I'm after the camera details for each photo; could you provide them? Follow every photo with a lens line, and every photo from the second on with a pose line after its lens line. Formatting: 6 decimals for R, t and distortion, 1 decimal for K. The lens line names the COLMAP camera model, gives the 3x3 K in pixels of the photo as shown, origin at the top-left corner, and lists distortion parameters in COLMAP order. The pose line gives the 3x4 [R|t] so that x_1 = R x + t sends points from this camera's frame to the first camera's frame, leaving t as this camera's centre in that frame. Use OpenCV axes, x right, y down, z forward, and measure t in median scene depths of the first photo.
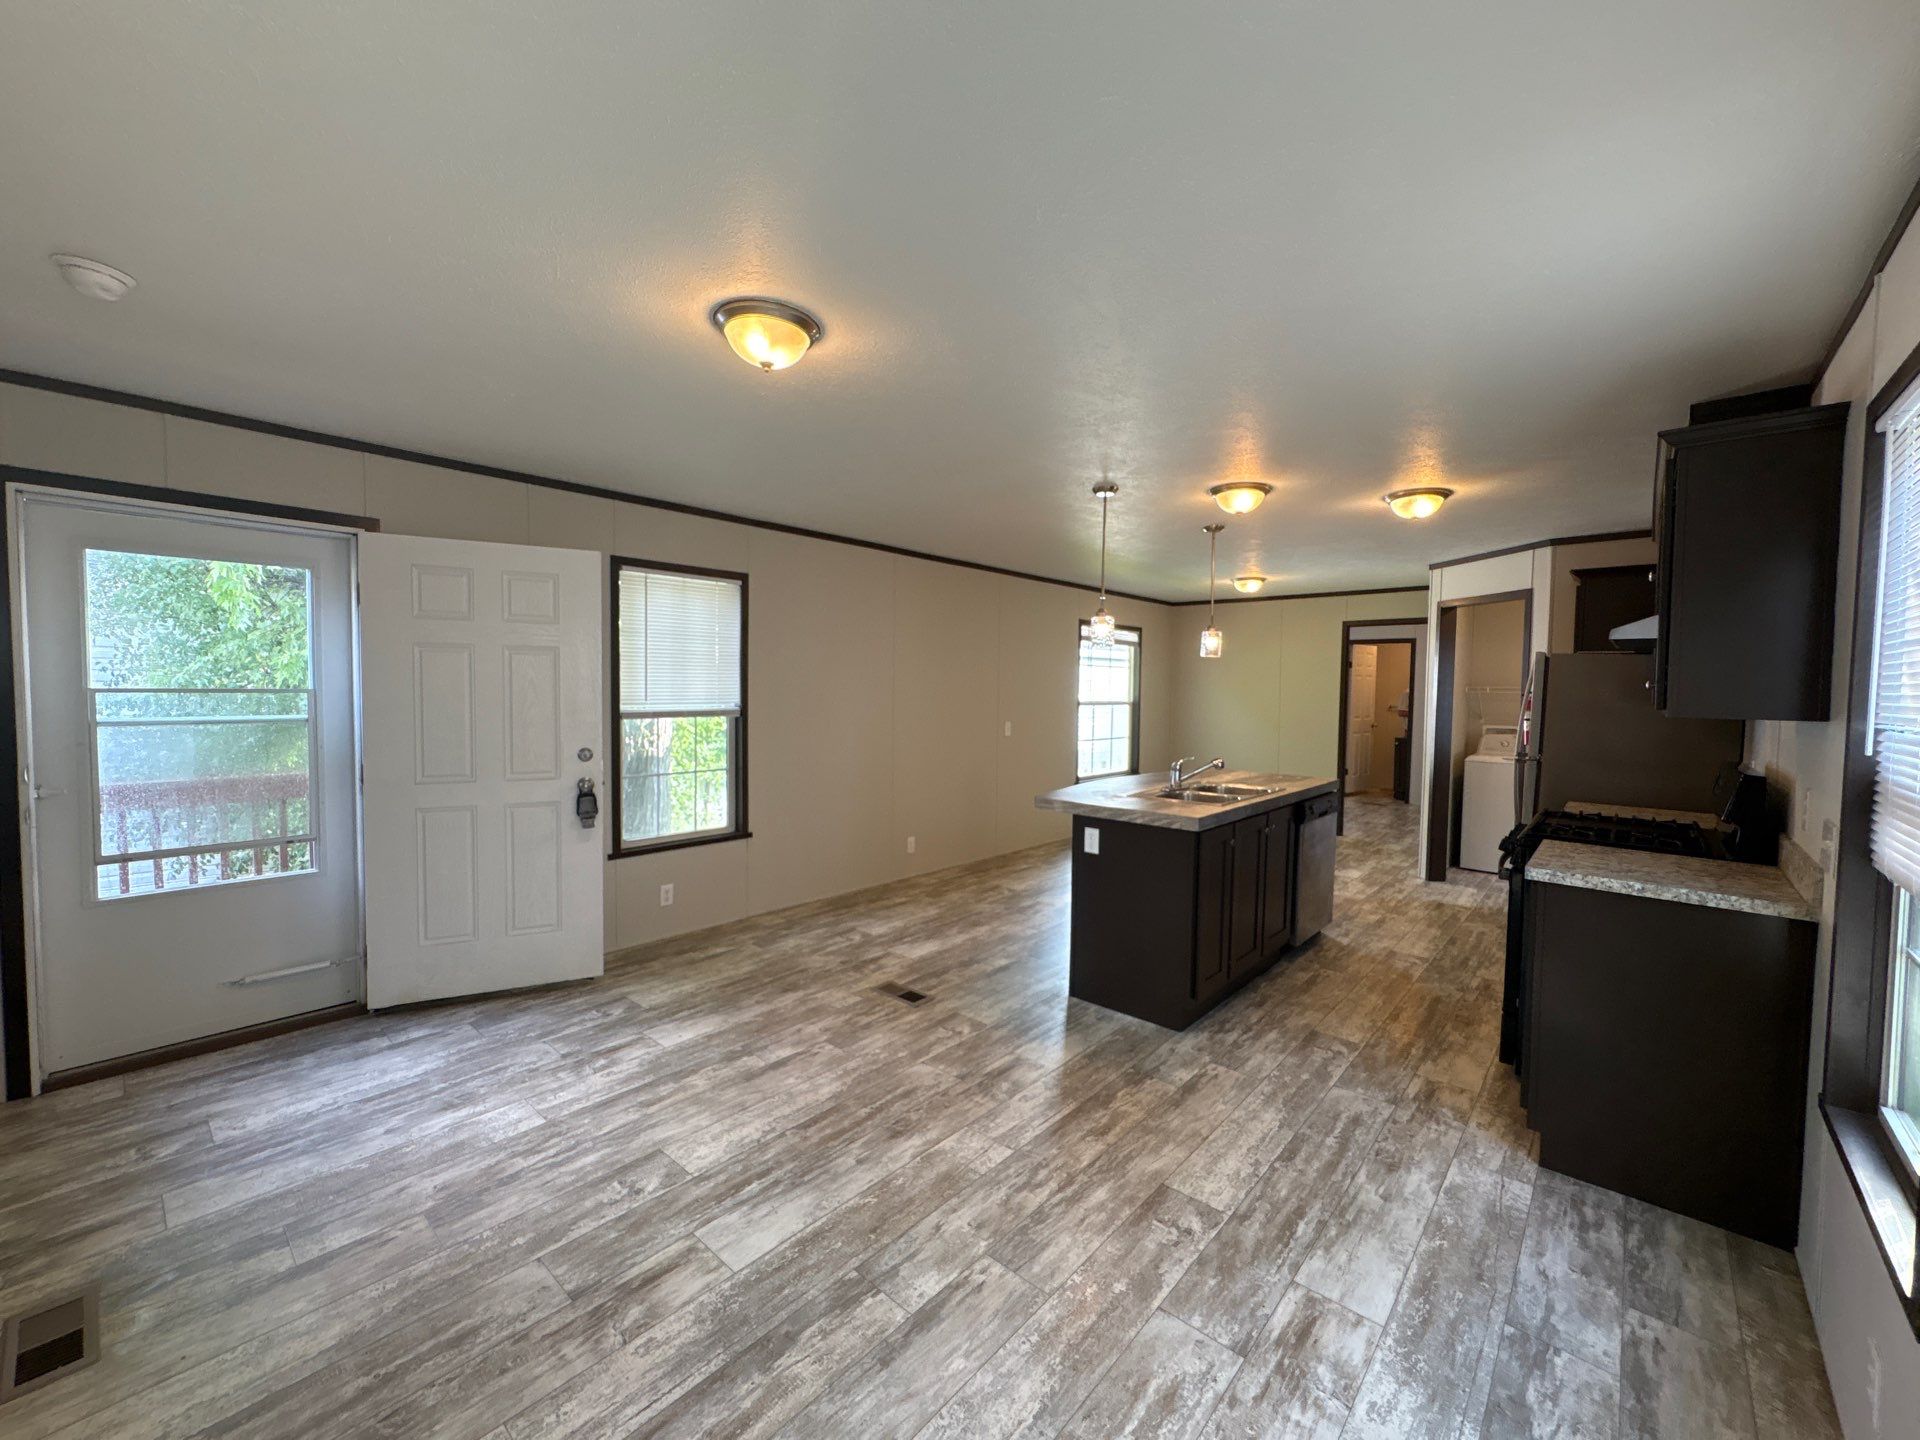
lens RADIAL K [[769.2, 0, 964.1], [0, 769.2, 706.1], [0, 0, 1]] dist [-0.001489, -0.000565]
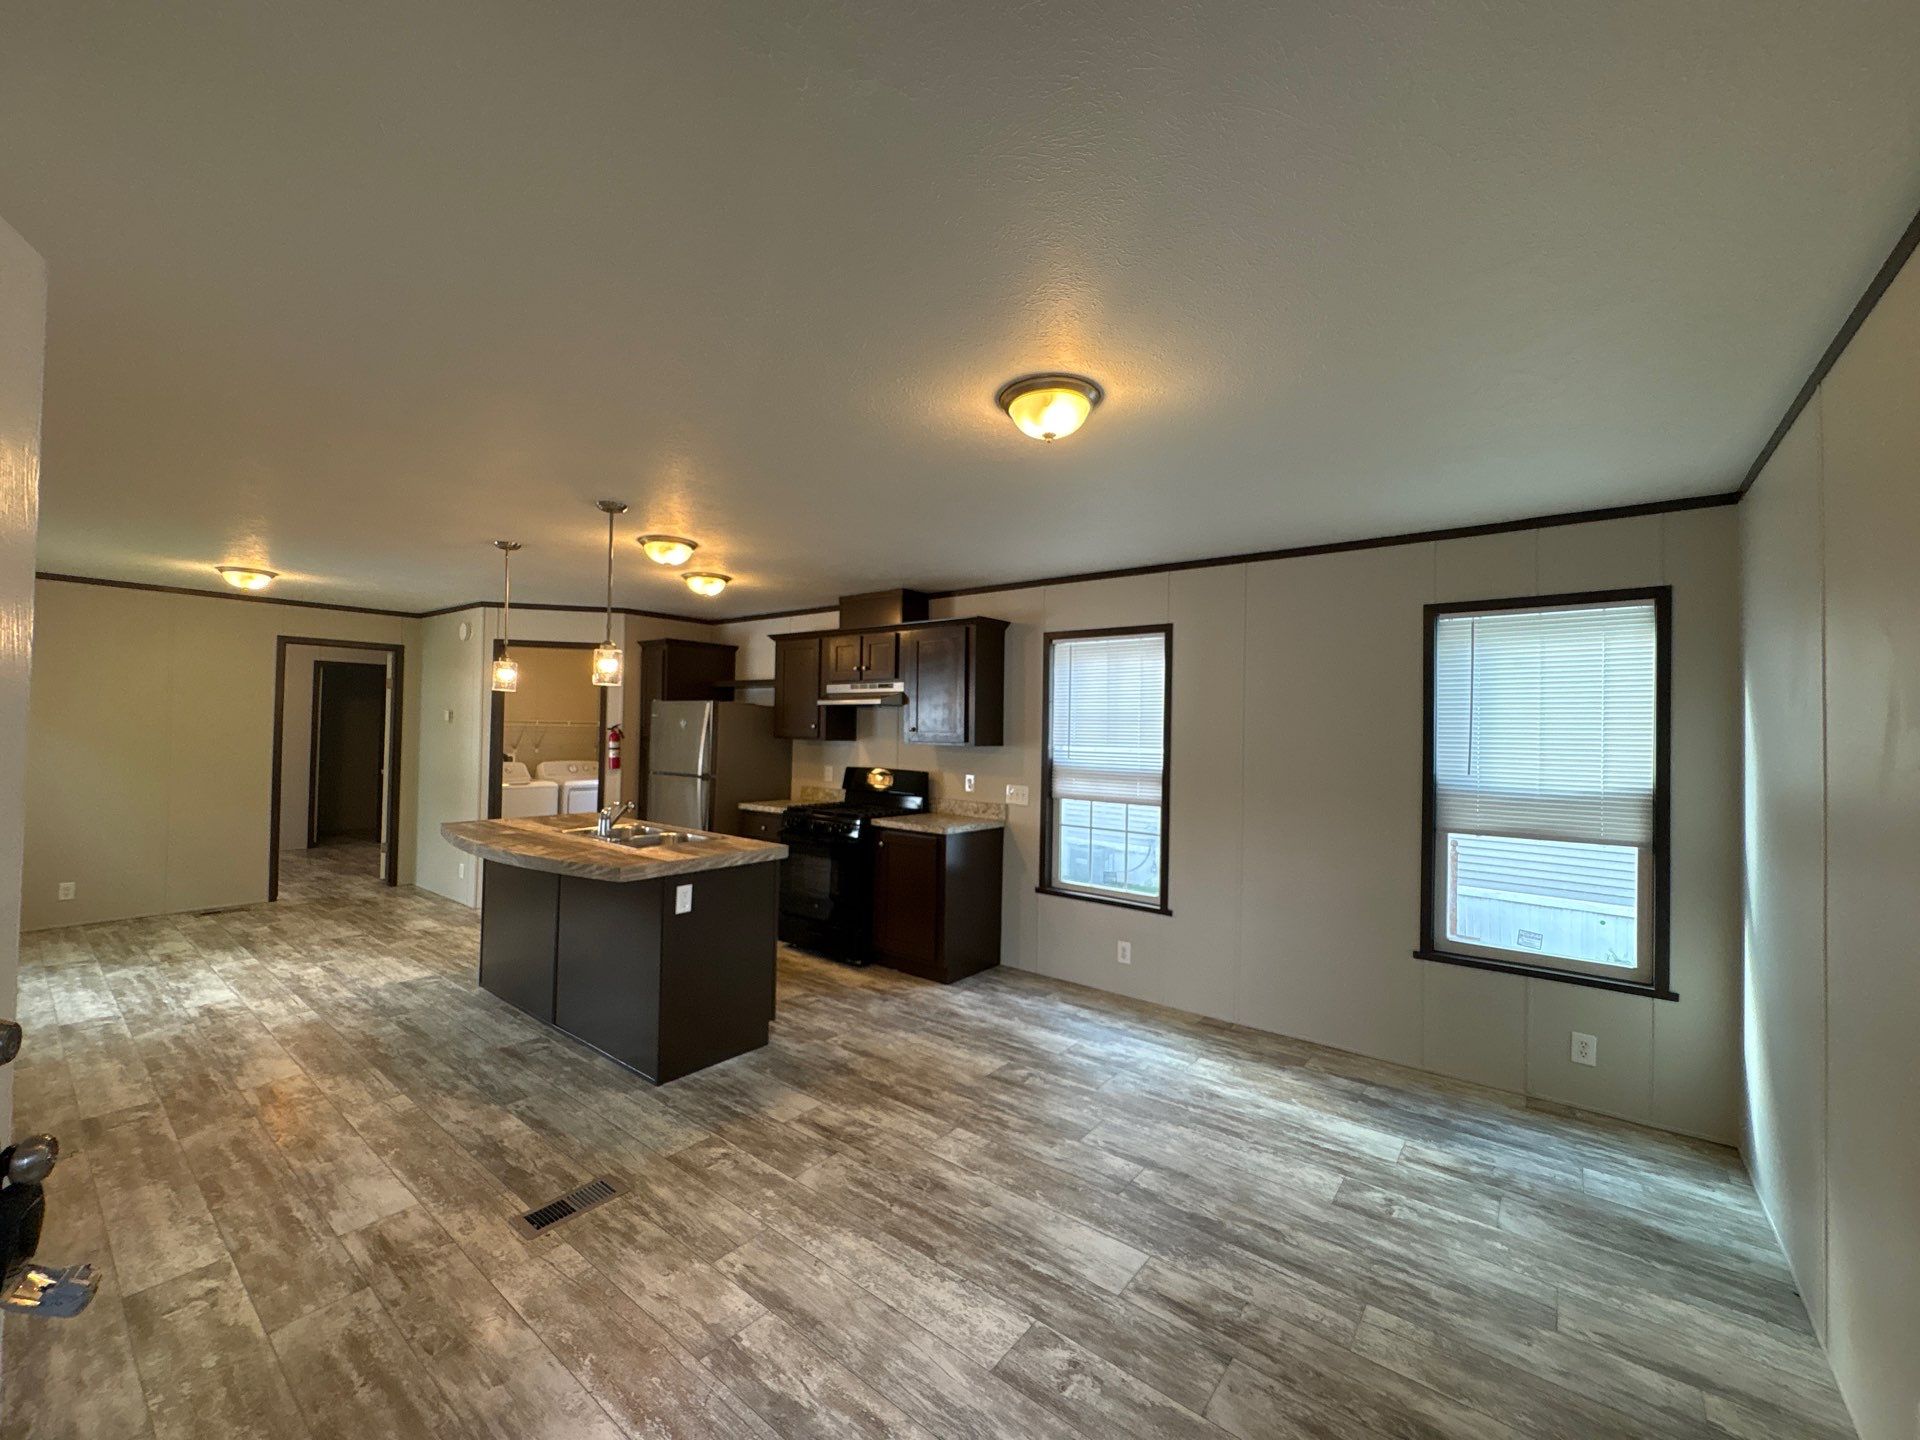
lens RADIAL K [[769.2, 0, 954.1], [0, 769.2, 703.8], [0, 0, 1]] dist [-0.001489, -0.000565]
pose [[-0.049301, 0.016618, 0.998646, -1.127562], [0.006155, 0.999848, -0.016335, -0.062396], [-0.998765, 0.005341, -0.049395, 1.043850]]
